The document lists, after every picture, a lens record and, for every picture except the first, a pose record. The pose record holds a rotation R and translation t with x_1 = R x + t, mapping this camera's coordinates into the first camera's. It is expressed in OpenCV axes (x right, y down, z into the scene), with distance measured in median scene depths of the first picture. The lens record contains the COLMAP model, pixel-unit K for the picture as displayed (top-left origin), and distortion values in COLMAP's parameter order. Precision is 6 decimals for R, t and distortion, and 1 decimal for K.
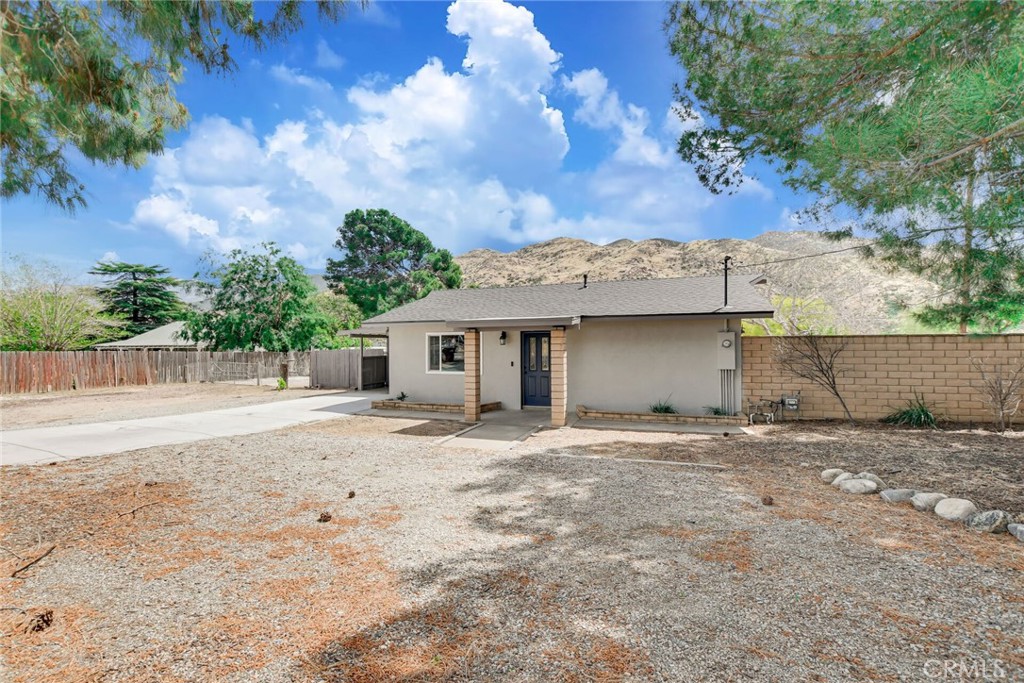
lens RADIAL K [[451.1, 0, 497.7], [0, 451.1, 337.8], [0, 0, 1]] dist [-0.025506, 0.003362]
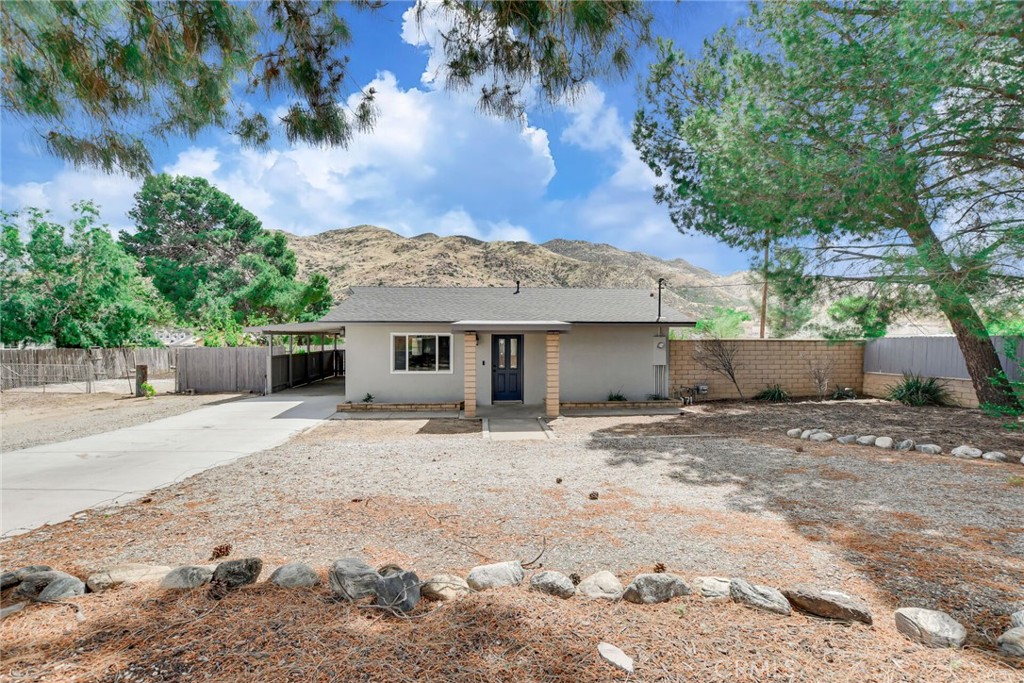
lens RADIAL K [[451.1, 0, 502.9], [0, 451.1, 344.0], [0, 0, 1]] dist [-0.025506, 0.003362]
pose [[0.913823, -0.000179, 0.406113, -0.478737], [-0.011505, 0.999587, 0.026330, -0.022345], [-0.405950, -0.028734, 0.913444, -0.016705]]
